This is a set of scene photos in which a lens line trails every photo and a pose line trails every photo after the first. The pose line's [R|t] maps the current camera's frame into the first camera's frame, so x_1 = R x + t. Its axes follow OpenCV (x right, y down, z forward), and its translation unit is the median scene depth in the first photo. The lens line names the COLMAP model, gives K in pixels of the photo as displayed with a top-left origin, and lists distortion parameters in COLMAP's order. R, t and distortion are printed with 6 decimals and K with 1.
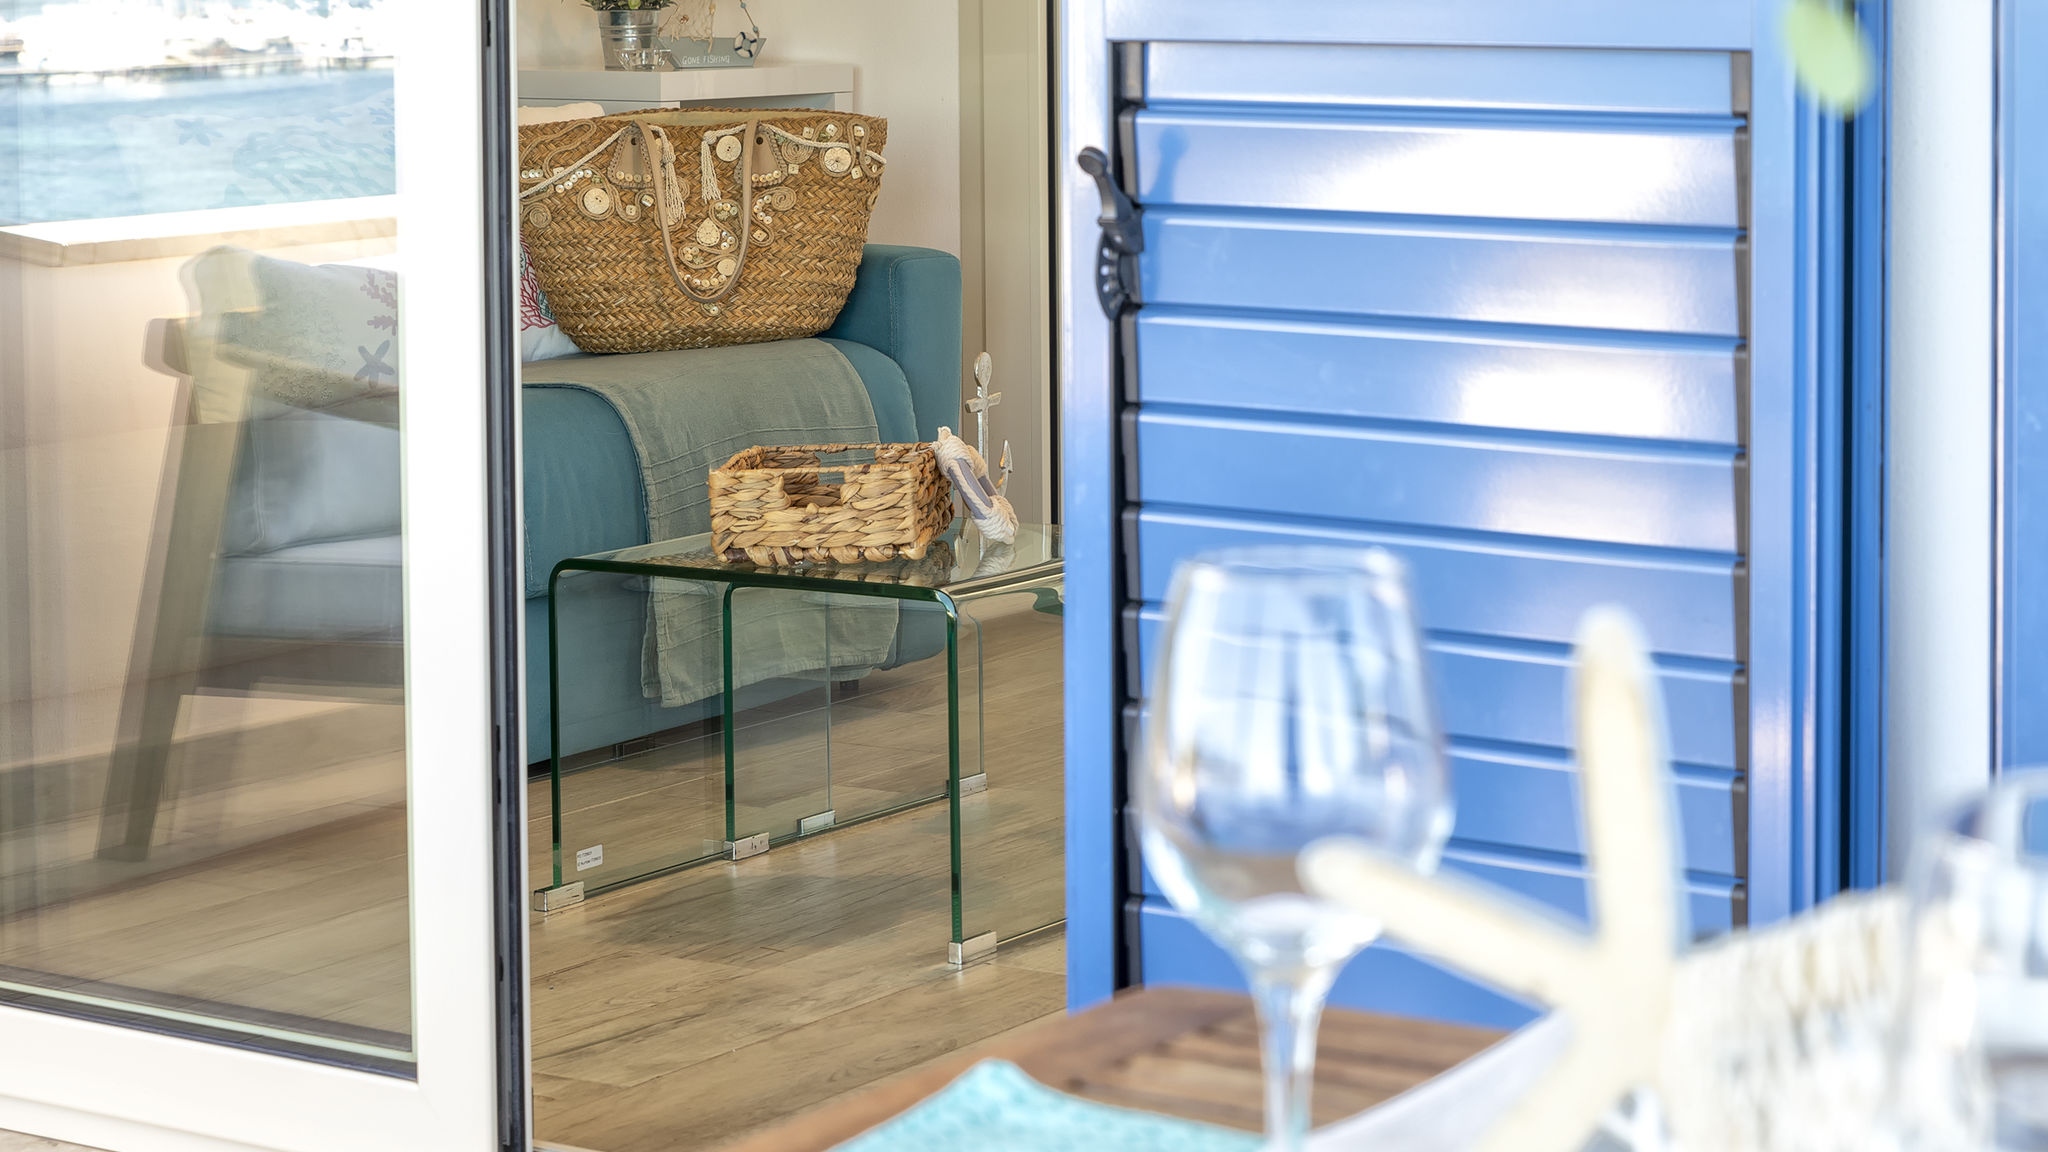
lens RADIAL K [[4585.5, 0, 1023.3], [0, 4585.5, 573.4], [0, 0, 1]] dist [-0.140126, 0.000000]
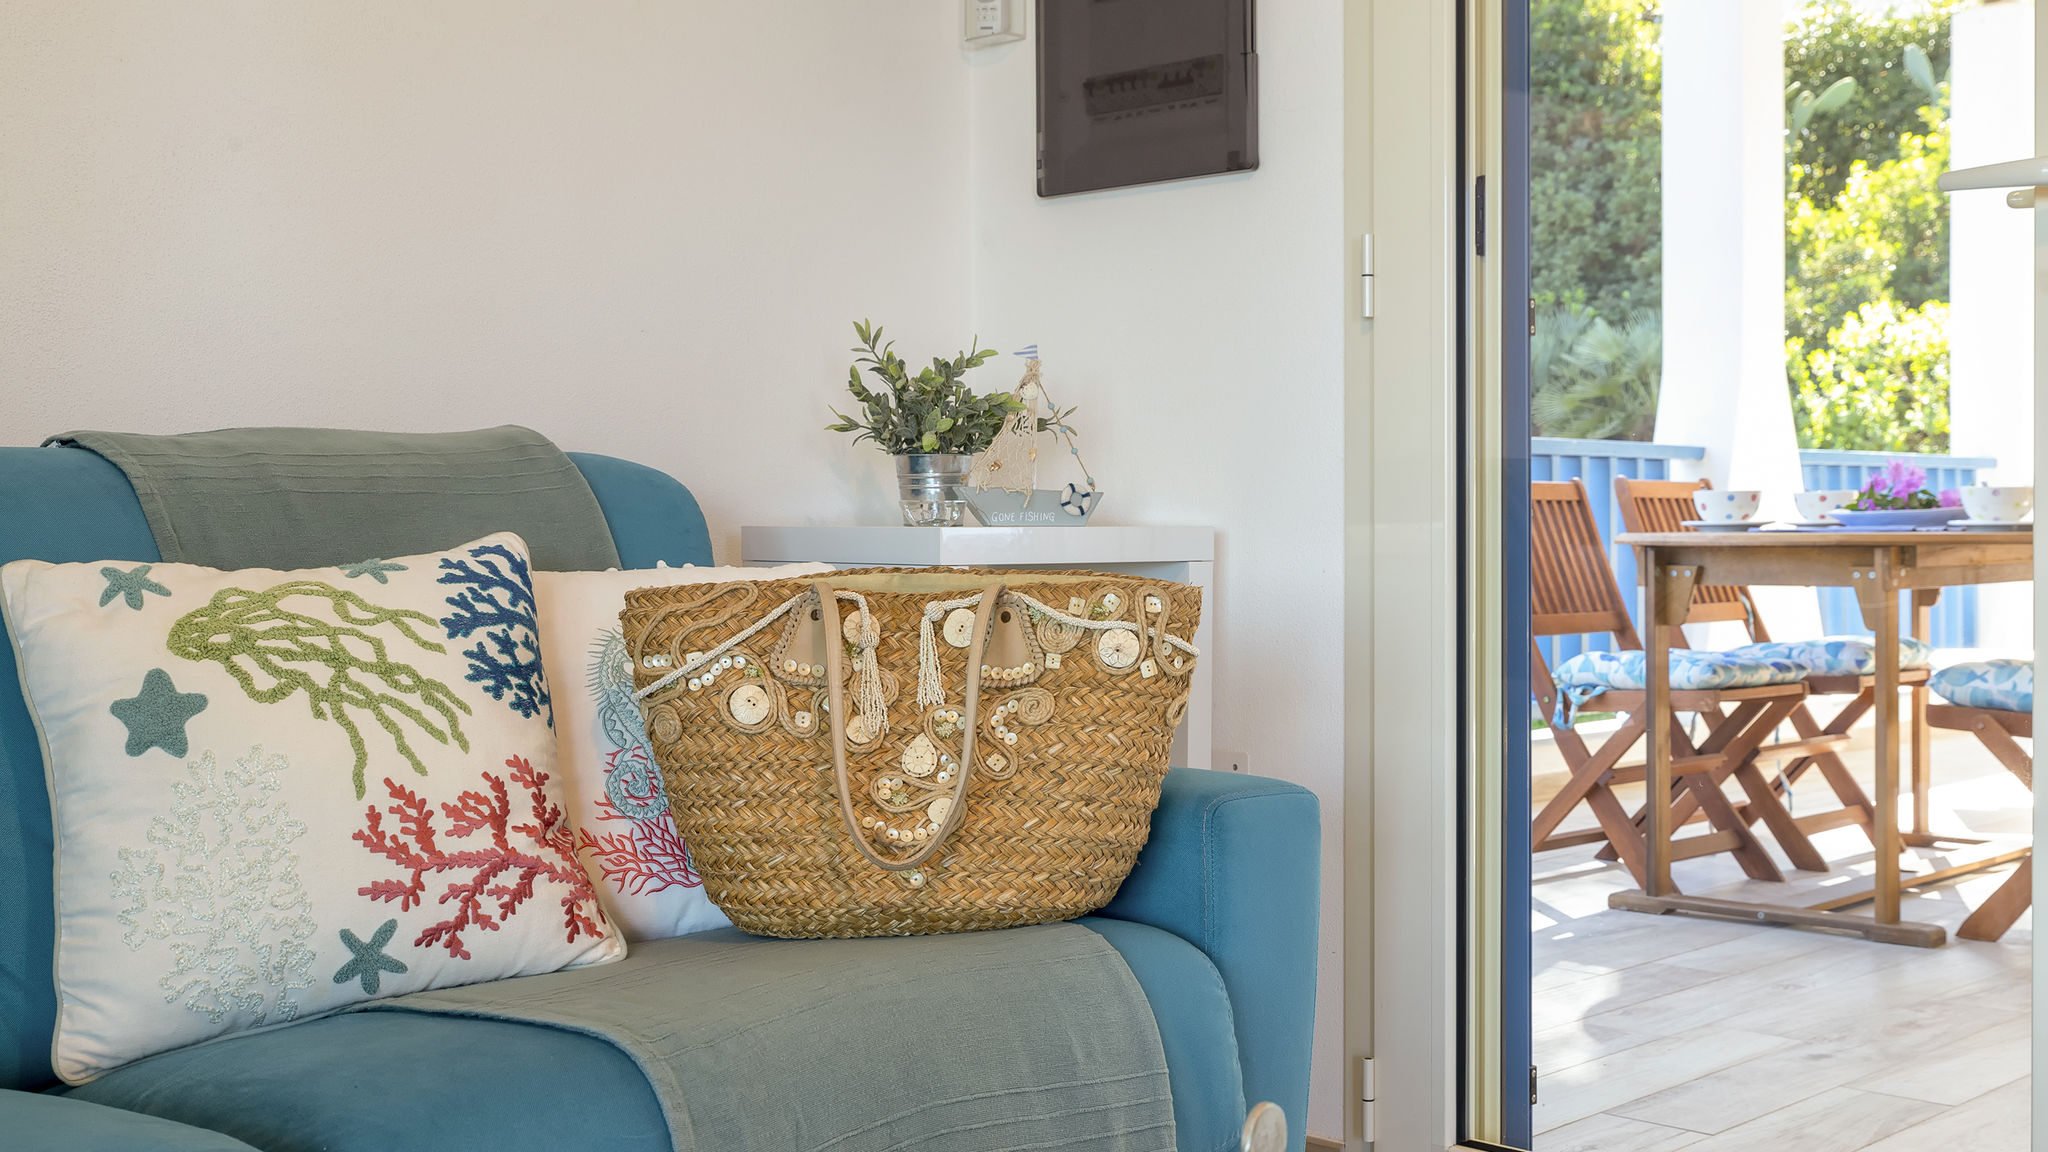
lens RADIAL K [[2624.8, 0, 1034.8], [0, 2624.8, 569.4], [0, 0, 1]] dist [0.113112, 0.000000]
pose [[0.986230, 0.012281, -0.164922, 0.008944], [-0.031289, 0.993084, -0.113159, -0.058921], [0.162392, 0.116761, 0.979794, 0.631990]]
